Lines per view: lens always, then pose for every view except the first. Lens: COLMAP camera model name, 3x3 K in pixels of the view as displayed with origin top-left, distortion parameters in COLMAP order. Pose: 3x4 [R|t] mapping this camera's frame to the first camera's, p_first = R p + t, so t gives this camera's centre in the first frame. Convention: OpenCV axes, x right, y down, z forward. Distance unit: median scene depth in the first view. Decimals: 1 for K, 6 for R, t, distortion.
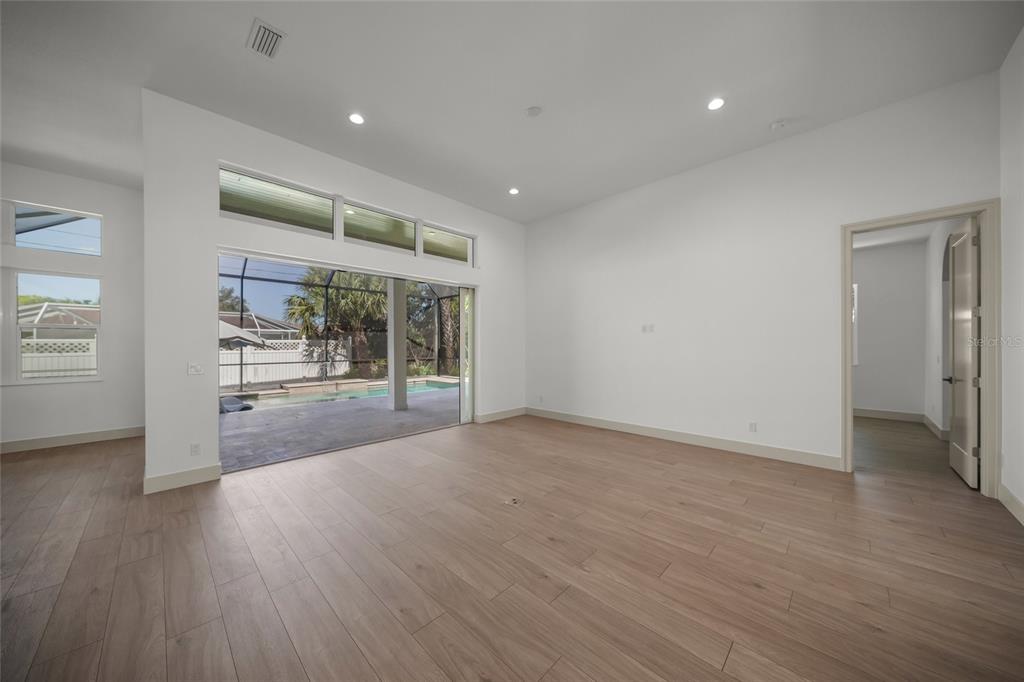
lens RADIAL K [[348.9, 0, 512.2], [0, 348.9, 347.0], [0, 0, 1]] dist [-0.001231, -0.000133]
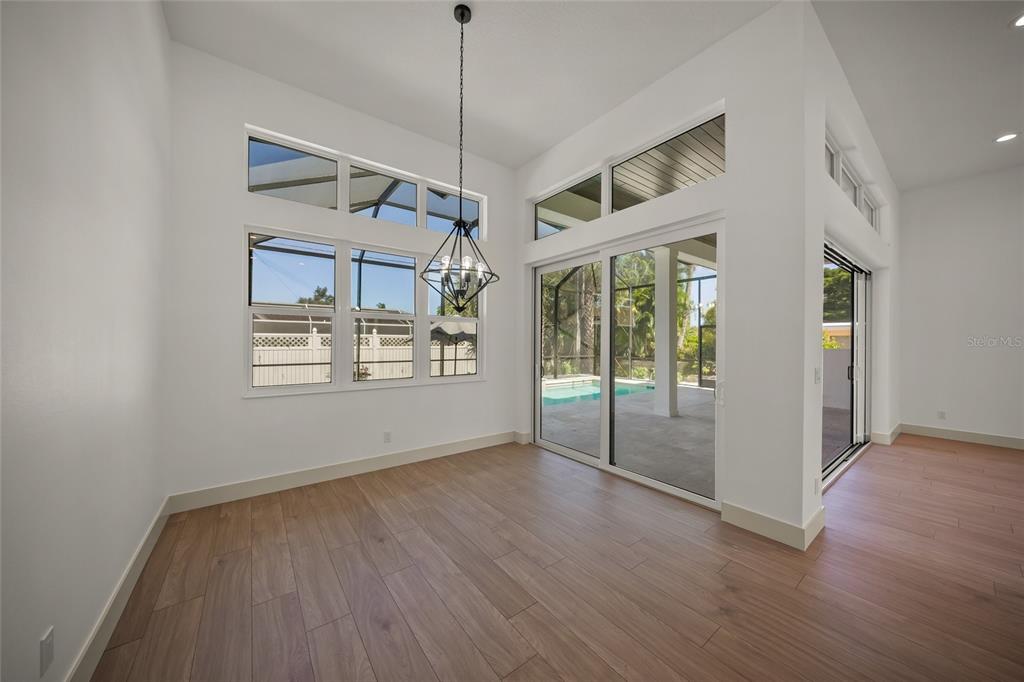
lens RADIAL K [[348.9, 0, 512.3], [0, 348.9, 341.4], [0, 0, 1]] dist [-0.001231, -0.000133]
pose [[0.987903, 0.009259, -0.154798, -0.750604], [-0.010291, 0.999930, -0.005865, 0.000911], [0.154733, 0.007387, 0.987929, 0.099059]]
